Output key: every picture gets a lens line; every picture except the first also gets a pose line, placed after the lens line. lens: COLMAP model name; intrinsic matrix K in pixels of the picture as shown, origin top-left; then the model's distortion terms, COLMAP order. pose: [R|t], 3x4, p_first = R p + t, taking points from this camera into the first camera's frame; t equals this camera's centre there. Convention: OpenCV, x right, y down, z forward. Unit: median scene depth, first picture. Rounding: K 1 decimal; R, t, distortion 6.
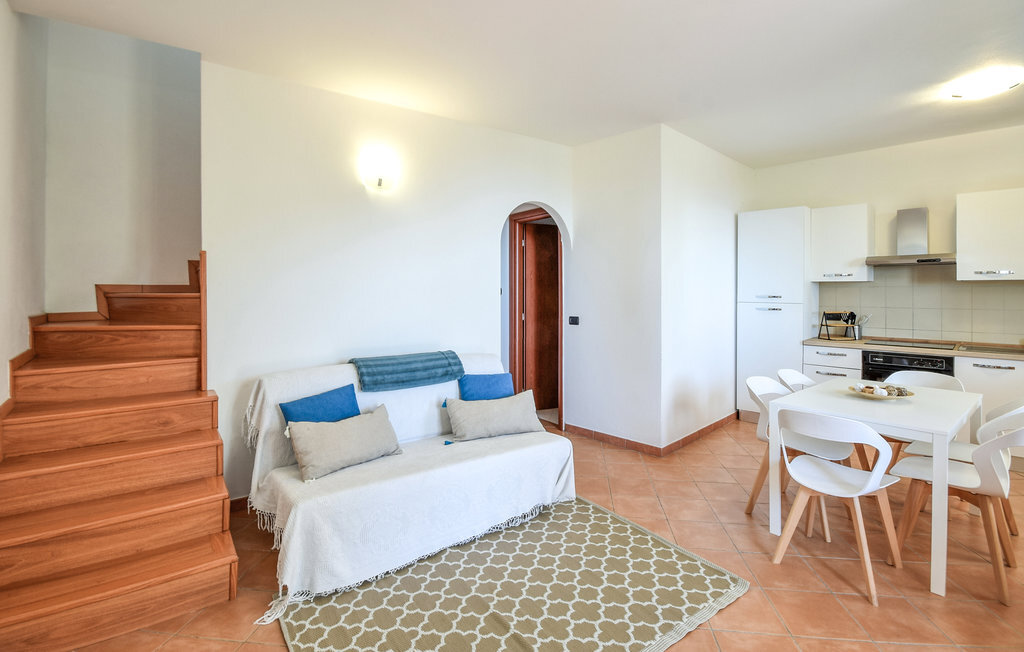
lens RADIAL K [[464.0, 0, 507.2], [0, 464.0, 295.8], [0, 0, 1]] dist [0.009696, -0.010538]
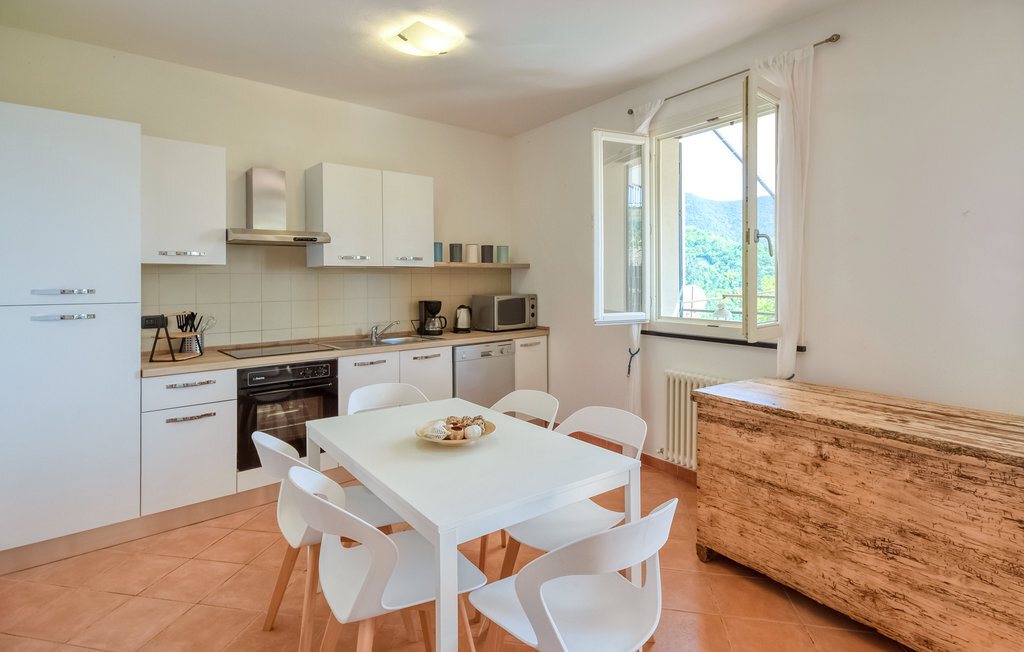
lens RADIAL K [[525.6, 0, 507.3], [0, 525.6, 280.4], [0, 0, 1]] dist [0.012802, 0.000324]
pose [[0.053305, -0.001163, 0.998578, 0.042204], [0.018015, 0.999838, 0.000203, -0.001683], [-0.998416, 0.017978, 0.053317, 0.578088]]
